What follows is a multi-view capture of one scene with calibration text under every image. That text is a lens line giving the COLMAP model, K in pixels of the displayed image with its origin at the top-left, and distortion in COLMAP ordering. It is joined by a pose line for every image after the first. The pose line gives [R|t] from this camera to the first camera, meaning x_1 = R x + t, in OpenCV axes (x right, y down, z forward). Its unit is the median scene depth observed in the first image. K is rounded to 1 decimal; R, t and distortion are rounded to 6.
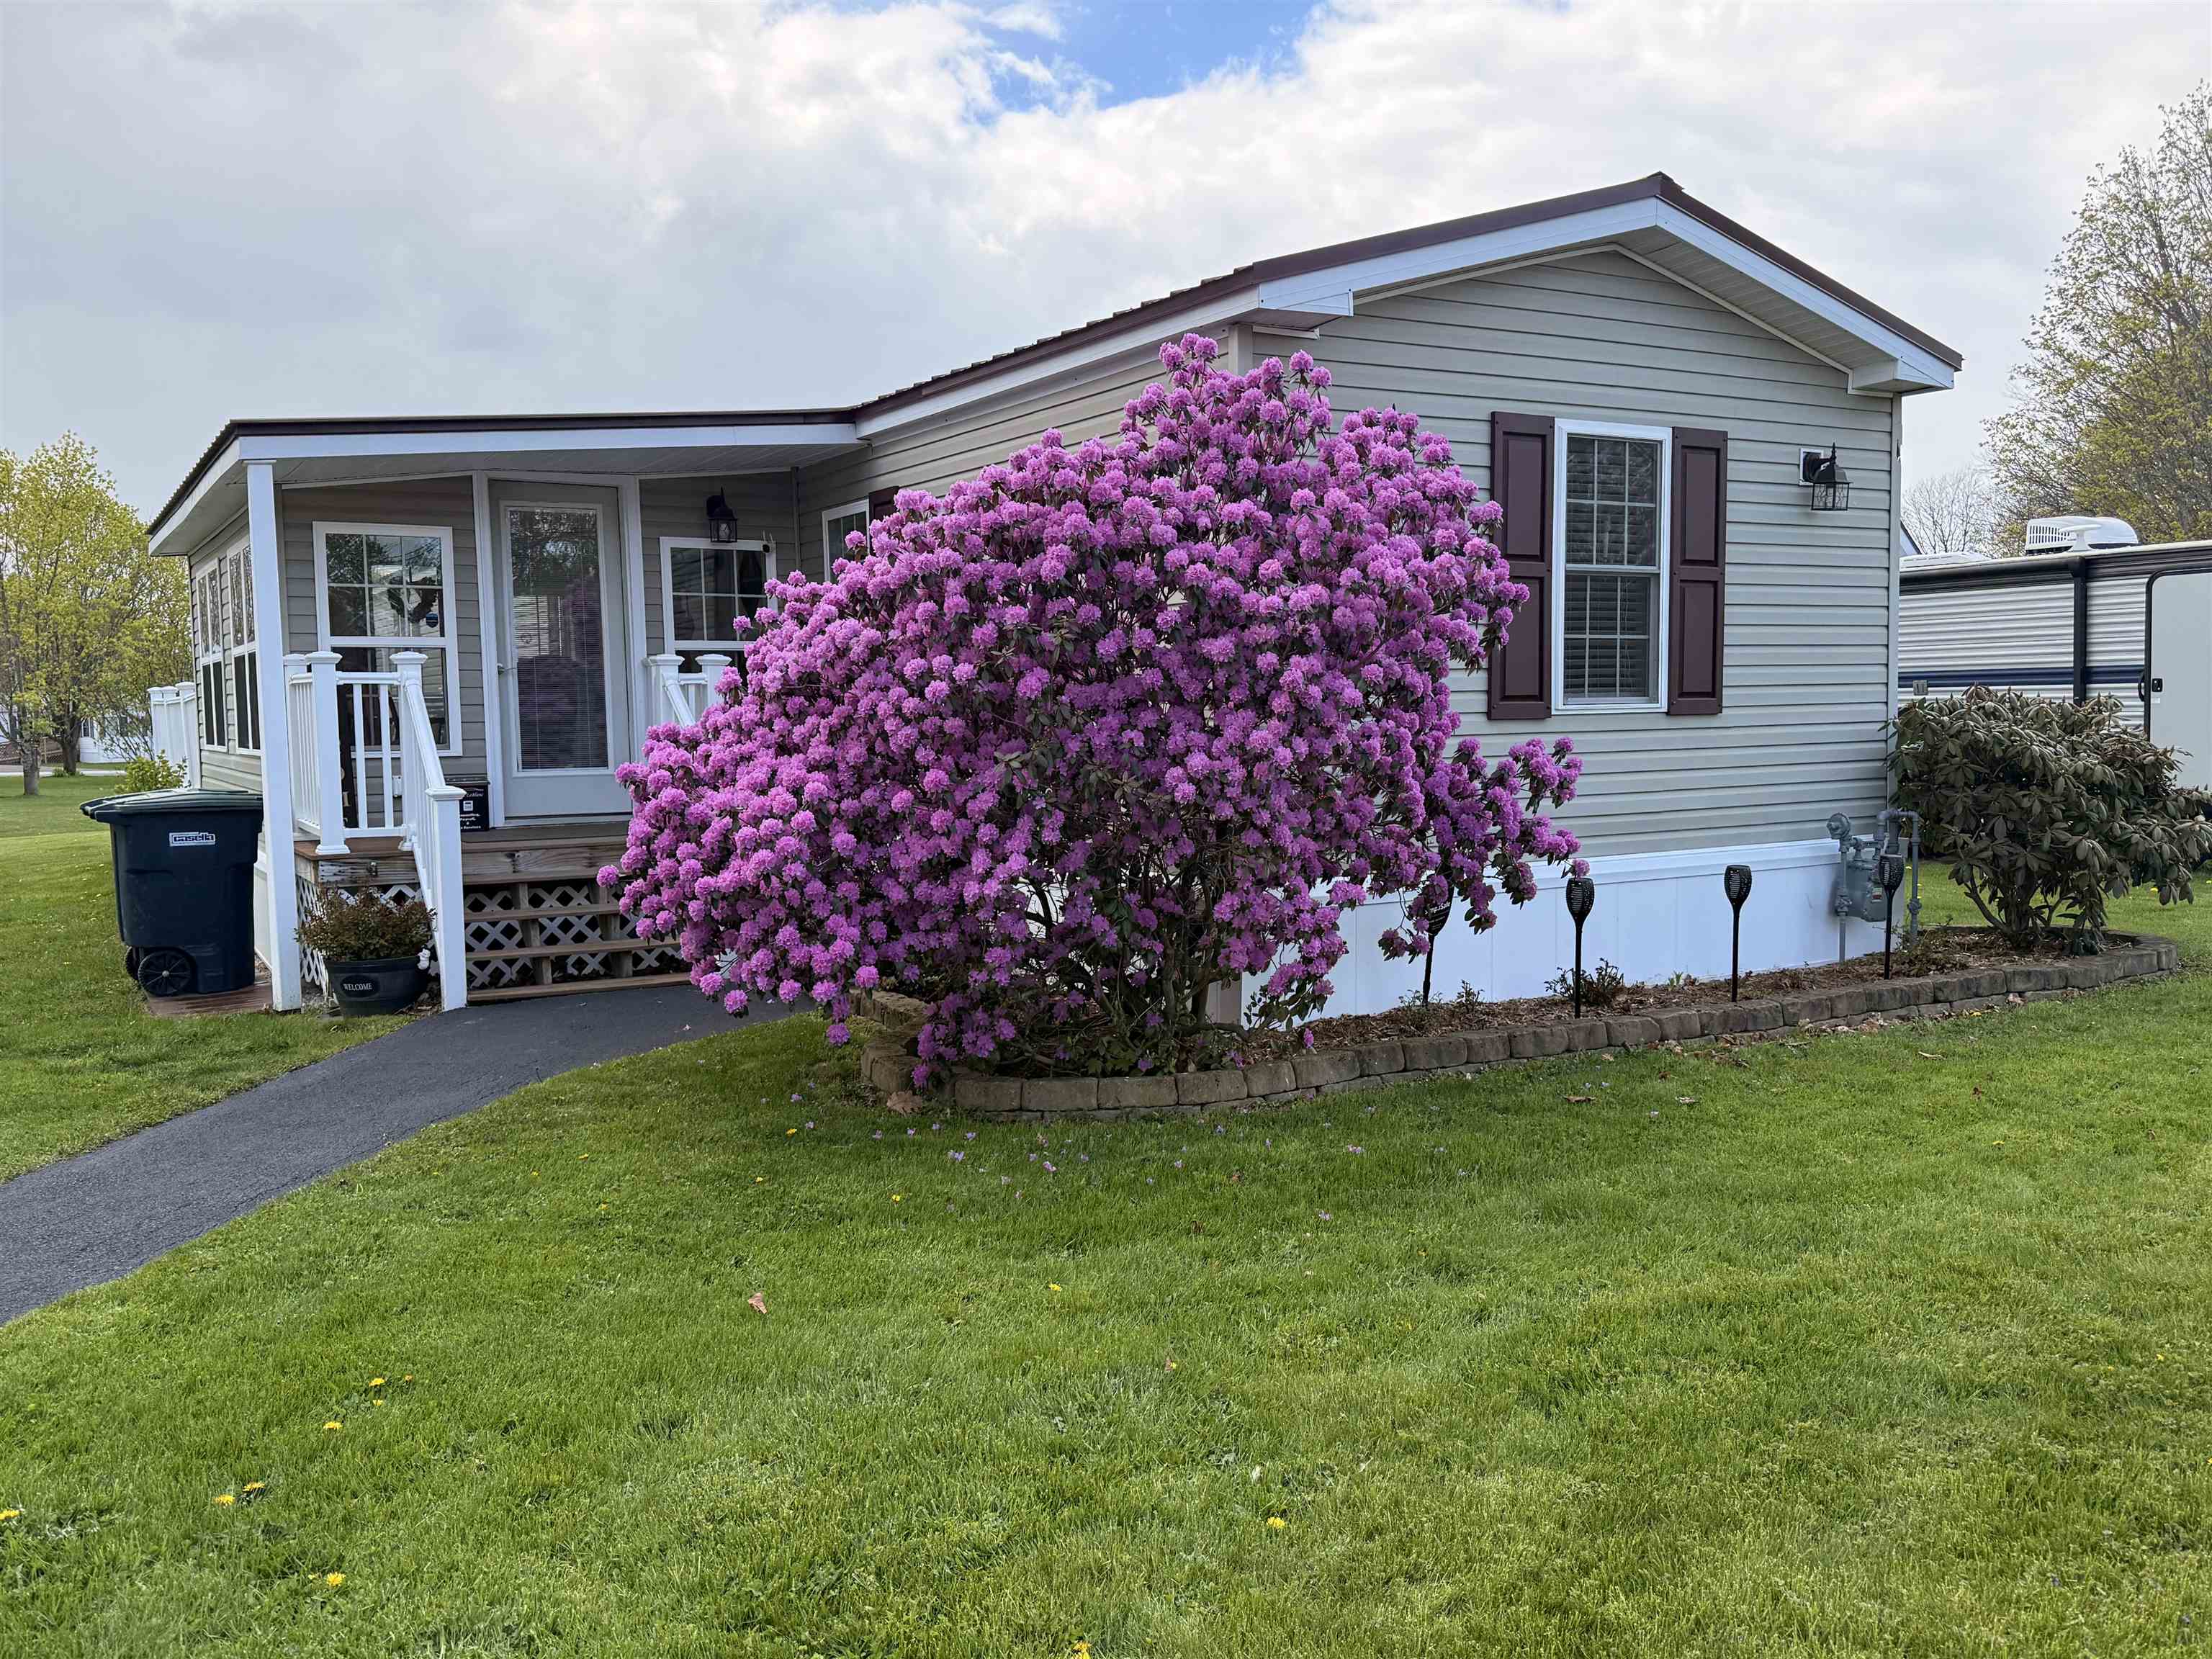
lens RADIAL K [[1819.1, 0, 1123.7], [0, 1819.1, 847.4], [0, 0, 1]] dist [0.045007, -0.028770]
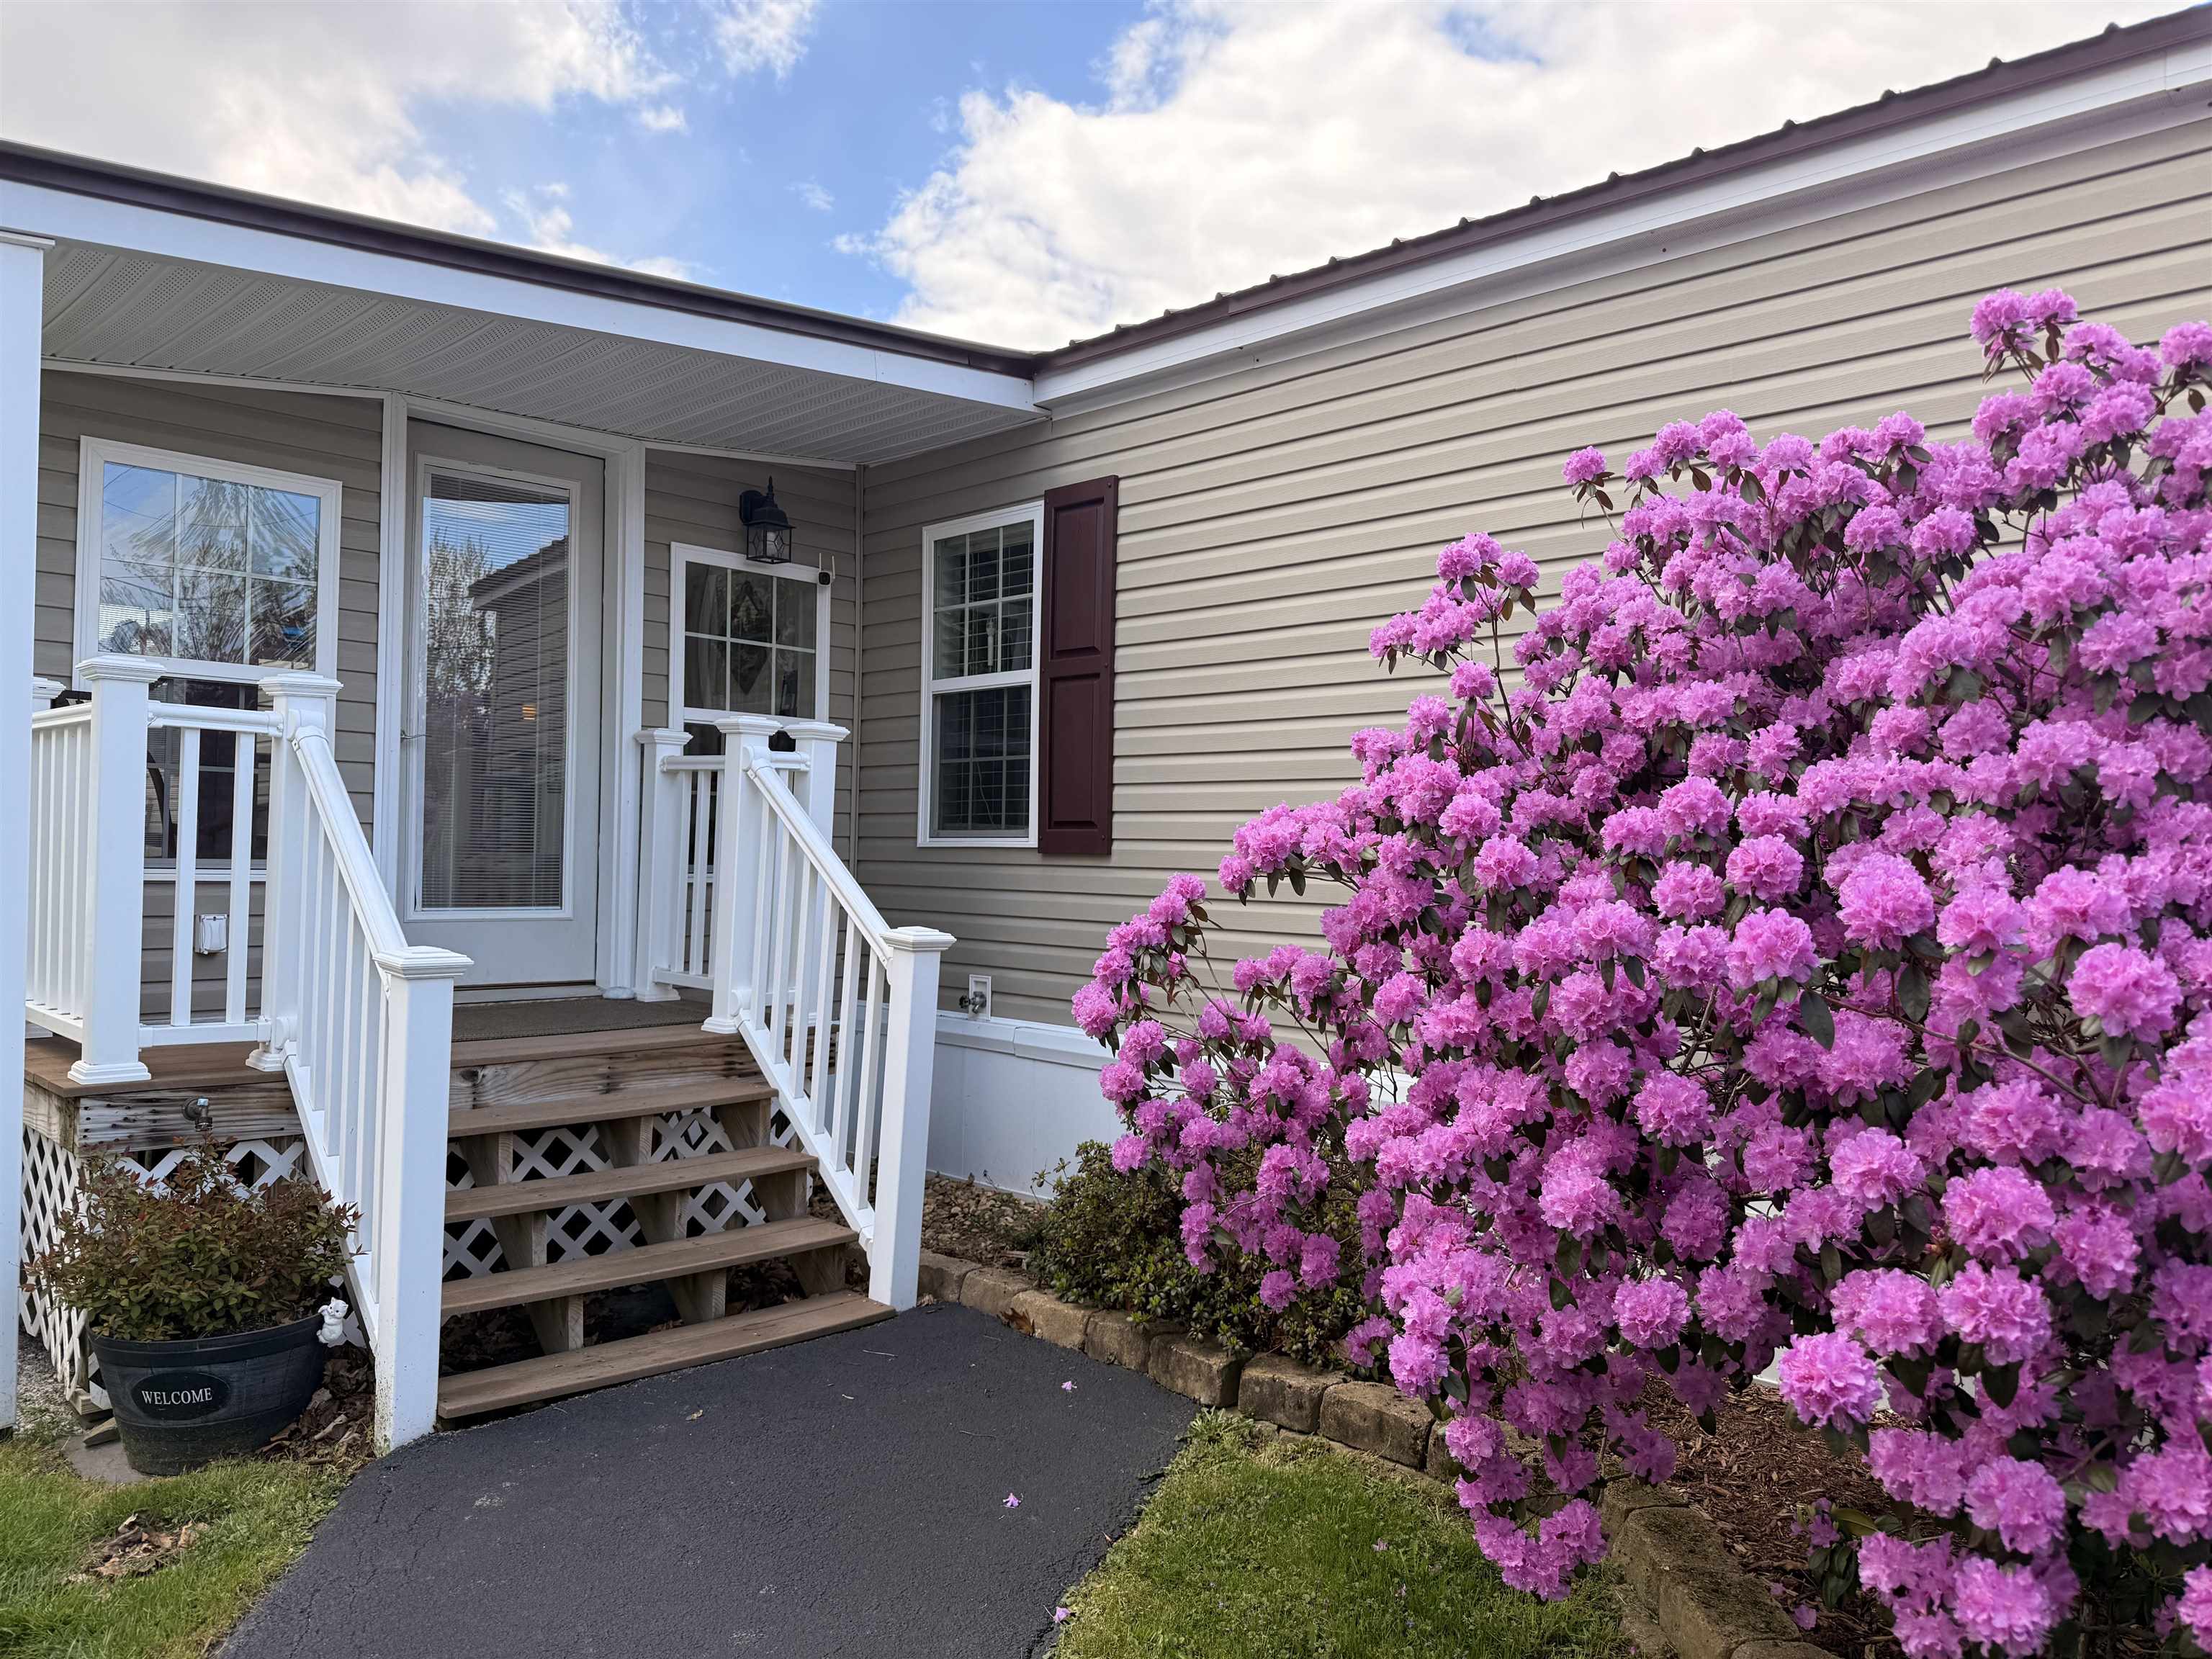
lens RADIAL K [[1574.6, 0, 1106.8], [0, 1574.6, 832.3], [0, 0, 1]] dist [0.028407, -0.042897]
pose [[0.968719, 0.036778, 0.245420, -0.269671], [-0.013017, 0.995126, -0.097749, -0.022351], [-0.247819, 0.091496, 0.964476, 0.507877]]
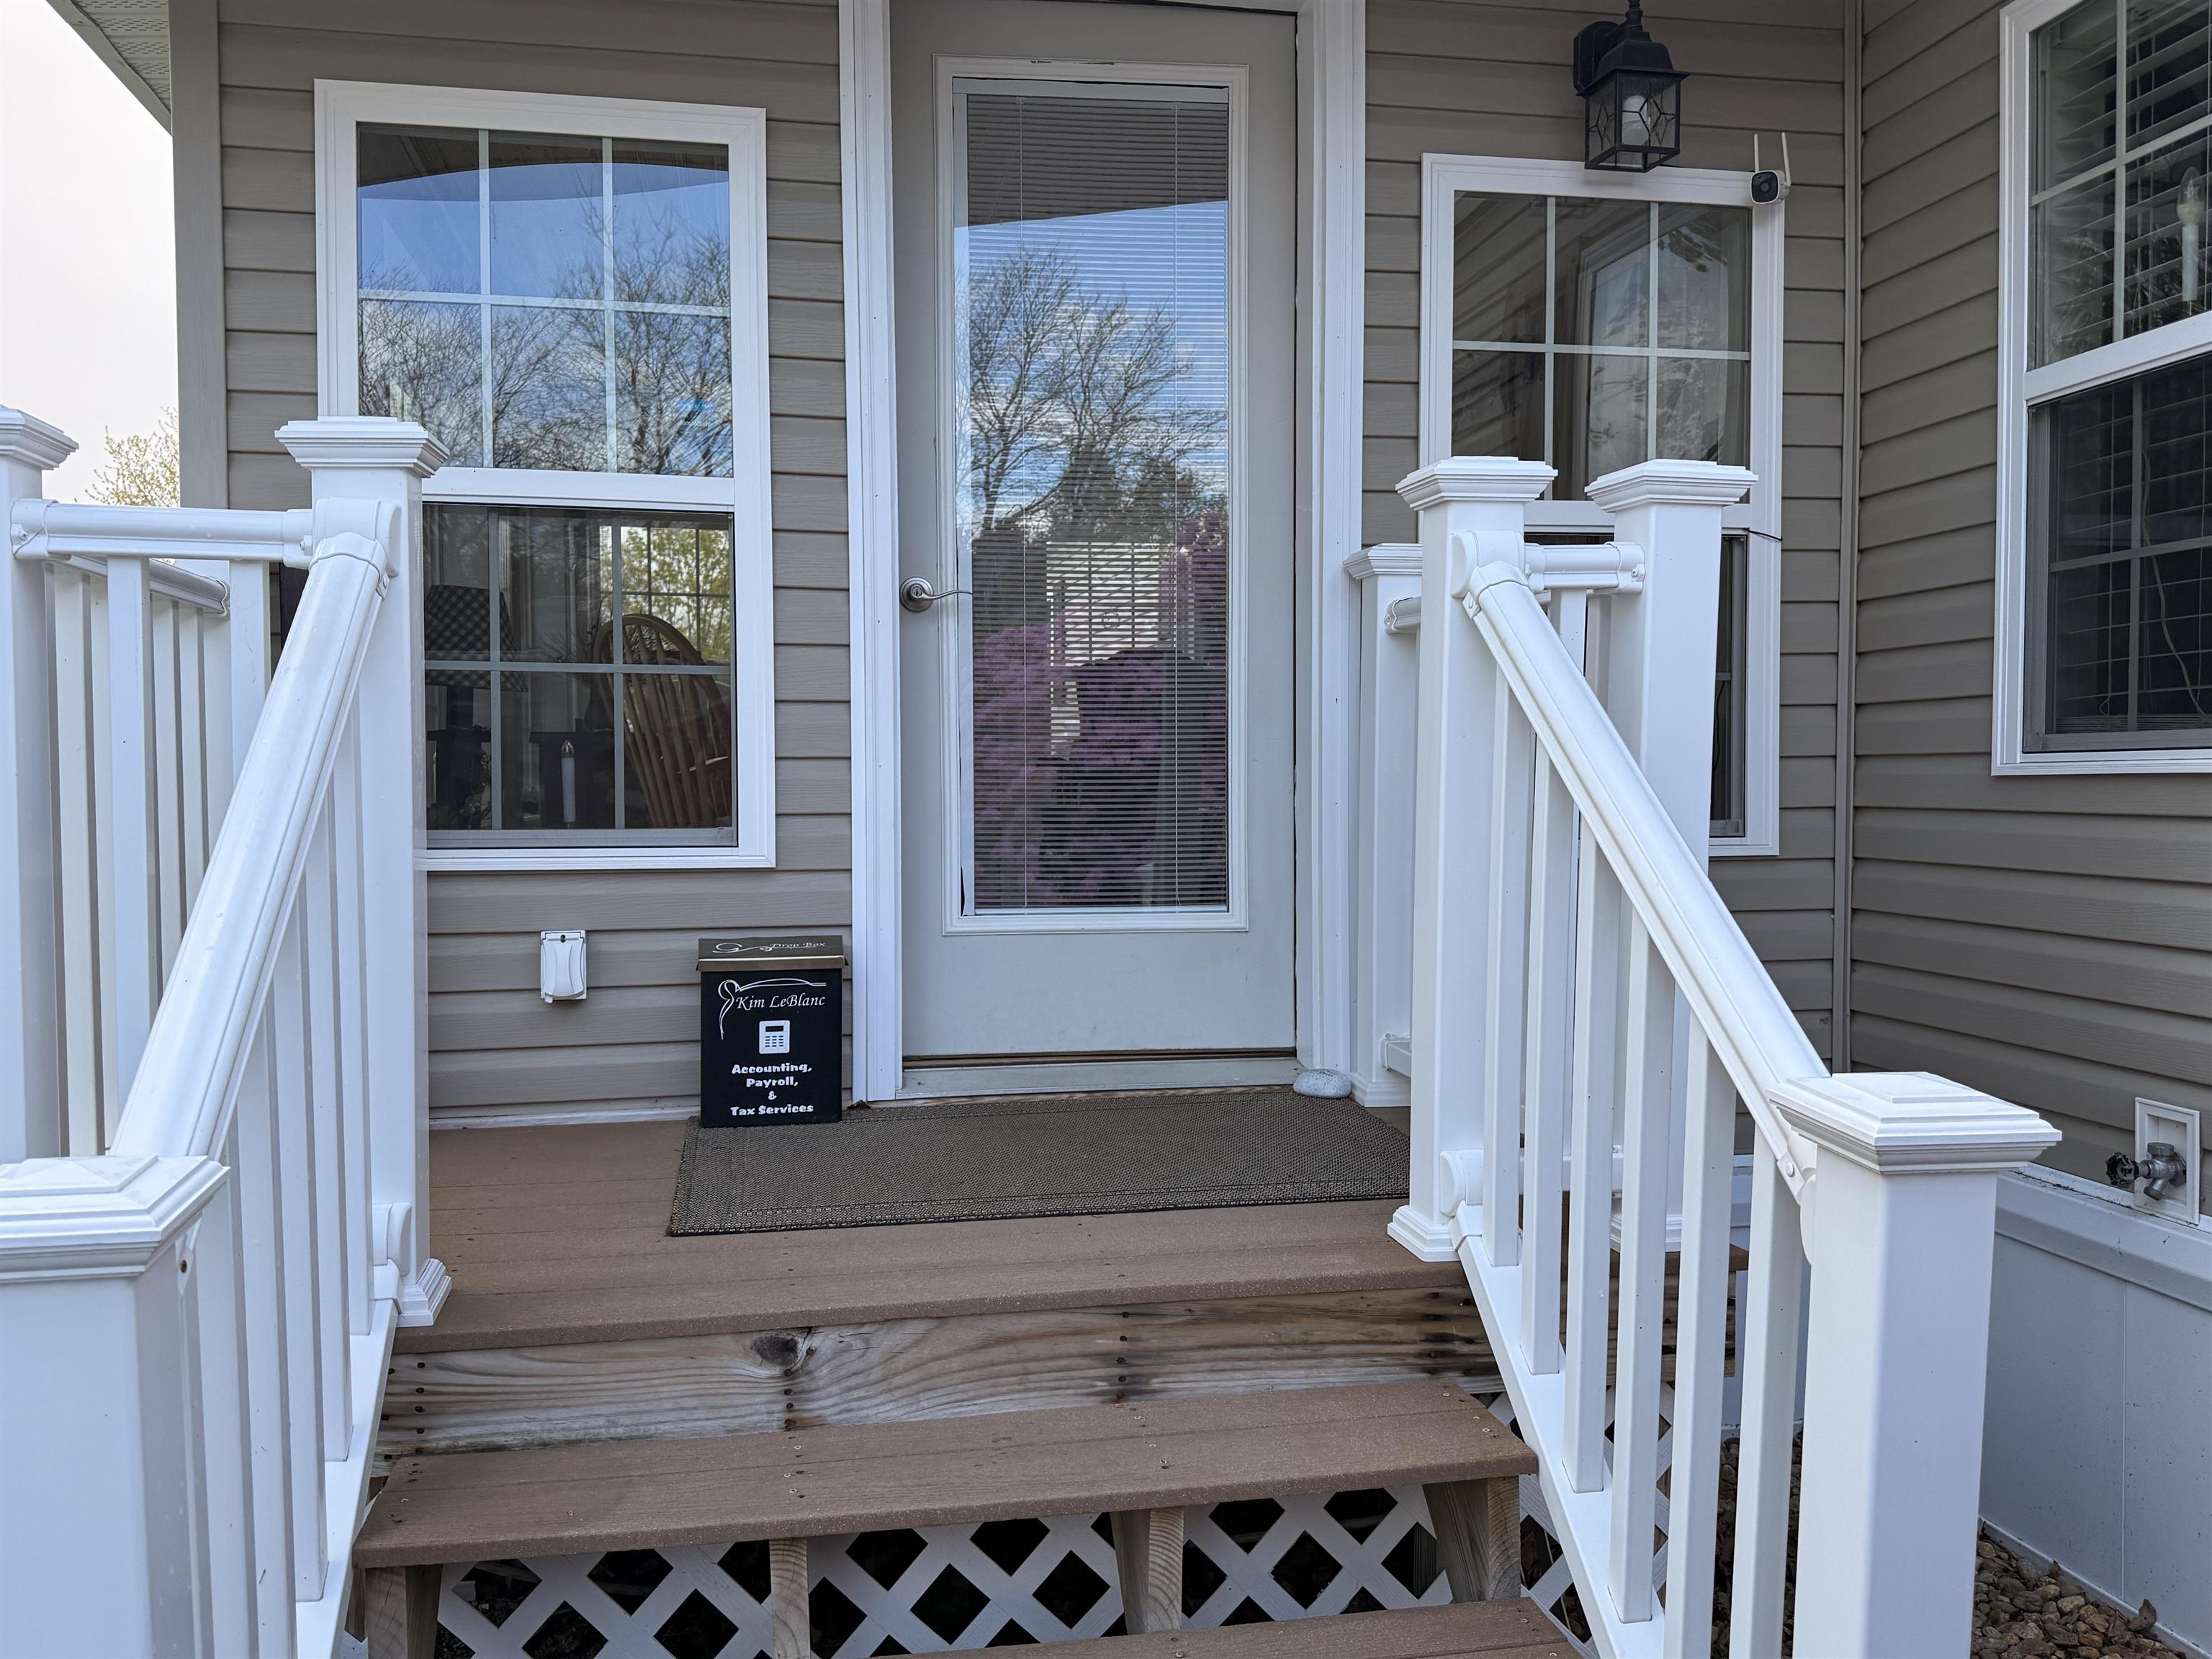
lens RADIAL K [[1819.1, 0, 1116.3], [0, 1819.1, 832.9], [0, 0, 1]] dist [0.045007, -0.028770]
pose [[0.939840, 0.024125, -0.340763, -0.220971], [-0.039044, 0.998553, -0.036992, -0.050478], [0.339377, 0.048071, 0.939421, 0.794992]]
